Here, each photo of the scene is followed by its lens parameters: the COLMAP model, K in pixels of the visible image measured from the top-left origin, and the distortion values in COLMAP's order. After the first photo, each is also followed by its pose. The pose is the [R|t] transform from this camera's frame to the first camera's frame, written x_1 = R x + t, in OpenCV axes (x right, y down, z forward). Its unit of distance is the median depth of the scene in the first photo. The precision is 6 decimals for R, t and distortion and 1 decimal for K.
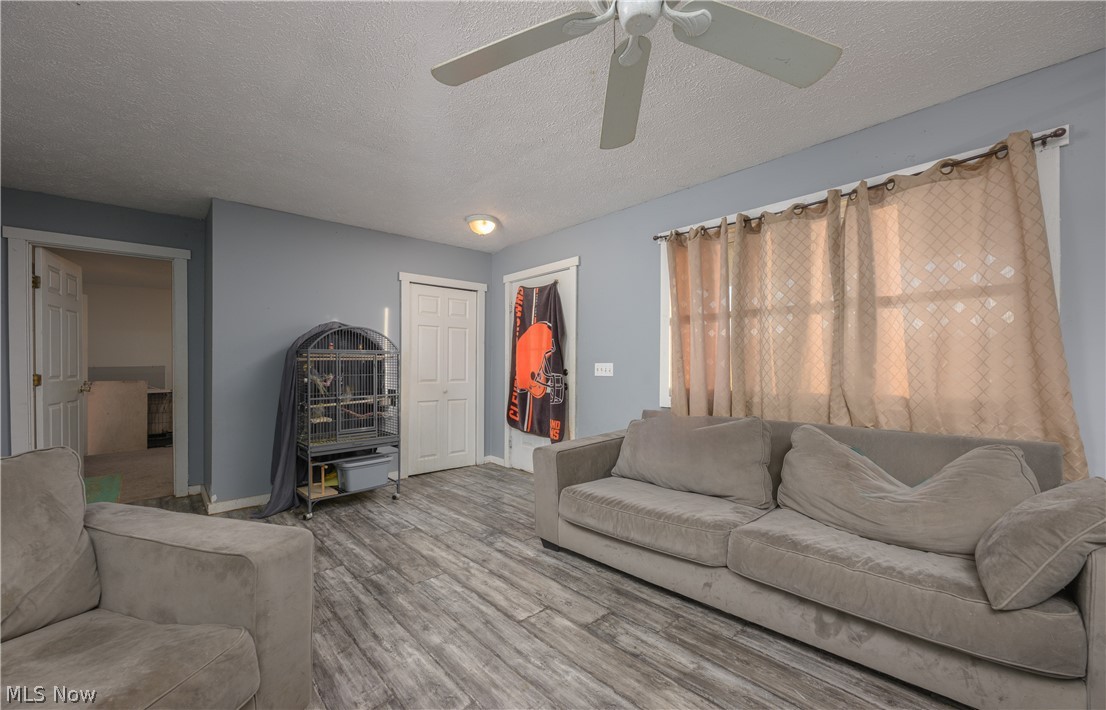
lens RADIAL K [[443.8, 0, 550.3], [0, 443.8, 363.4], [0, 0, 1]] dist [0.001950, 0.000119]
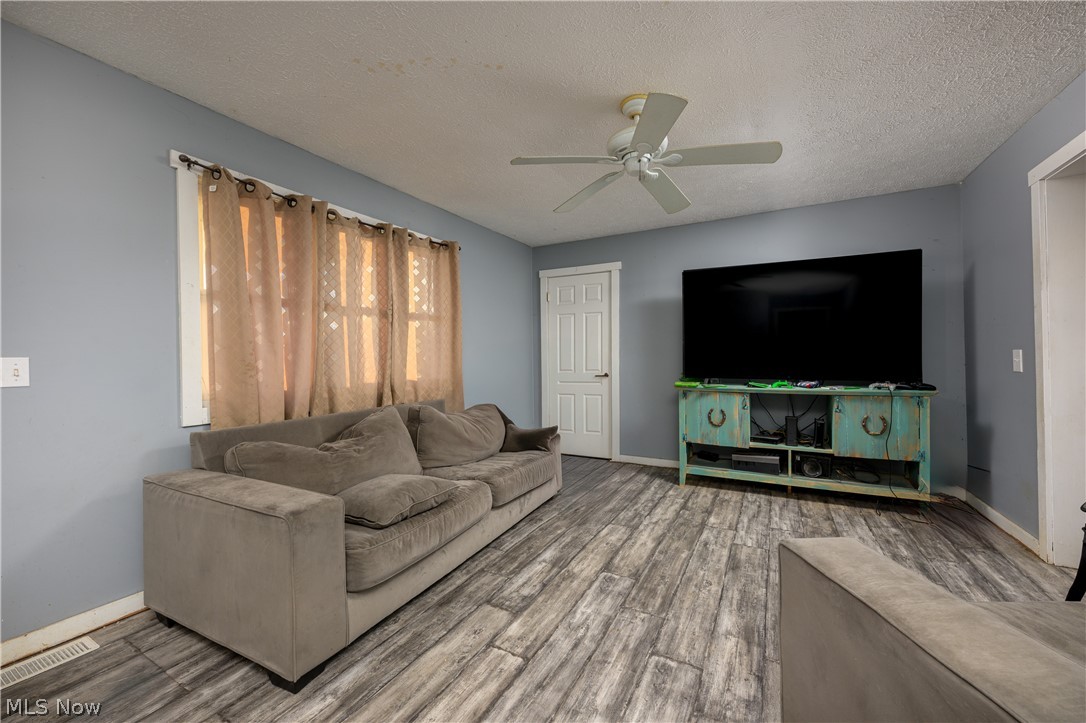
lens RADIAL K [[429.9, 0, 540.7], [0, 429.9, 359.2], [0, 0, 1]] dist [-0.007404, 0.001271]
pose [[-0.329189, 0.007644, 0.944233, -0.882409], [0.009741, 0.999942, -0.004699, 0.016705], [-0.944214, 0.007650, -0.329244, 1.286373]]
